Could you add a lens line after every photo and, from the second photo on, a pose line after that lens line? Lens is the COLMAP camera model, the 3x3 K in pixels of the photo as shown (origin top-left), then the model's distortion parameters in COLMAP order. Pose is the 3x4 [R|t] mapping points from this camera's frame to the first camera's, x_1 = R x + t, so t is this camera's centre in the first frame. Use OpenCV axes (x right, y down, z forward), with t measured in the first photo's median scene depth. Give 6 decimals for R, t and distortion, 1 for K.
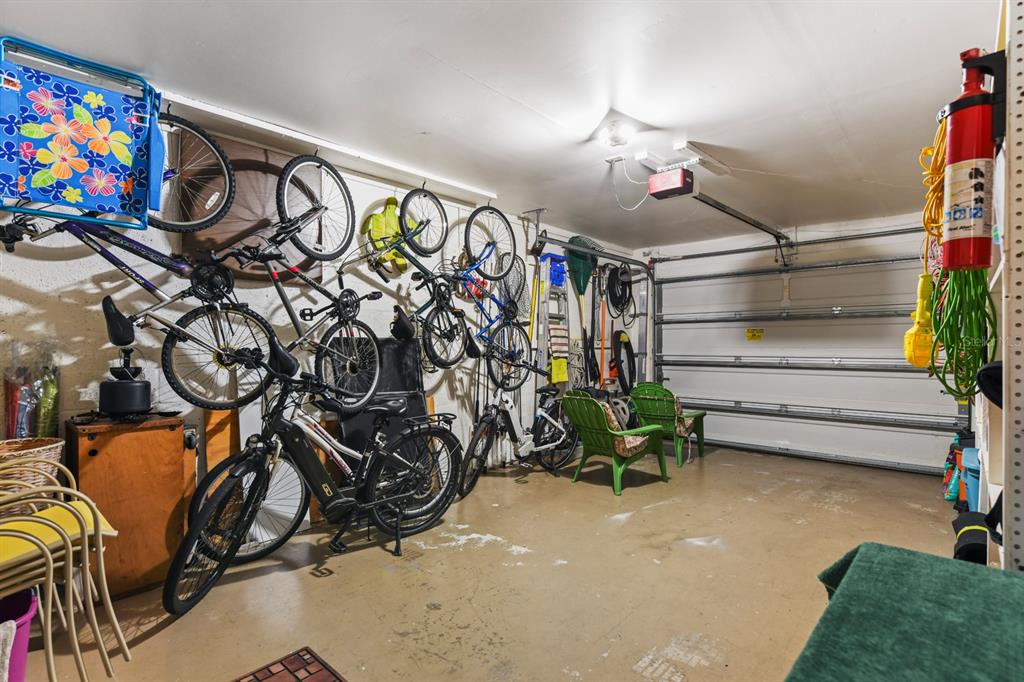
lens RADIAL K [[508.5, 0, 507.9], [0, 508.5, 336.2], [0, 0, 1]] dist [0.004685, 0.000045]
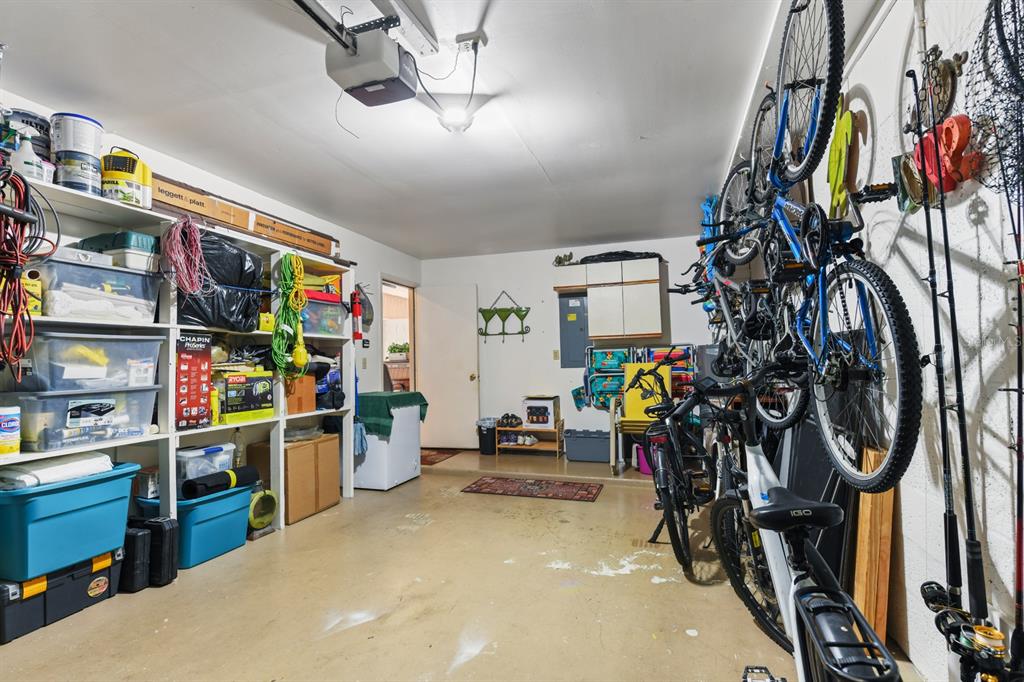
lens RADIAL K [[492.2, 0, 510.1], [0, 492.2, 341.2], [0, 0, 1]] dist [0.004302, -0.000029]
pose [[-0.912286, -0.000626, -0.409553, 0.466788], [0.023525, 0.998268, -0.053929, 0.046858], [0.408877, -0.058834, -0.910691, 1.761619]]
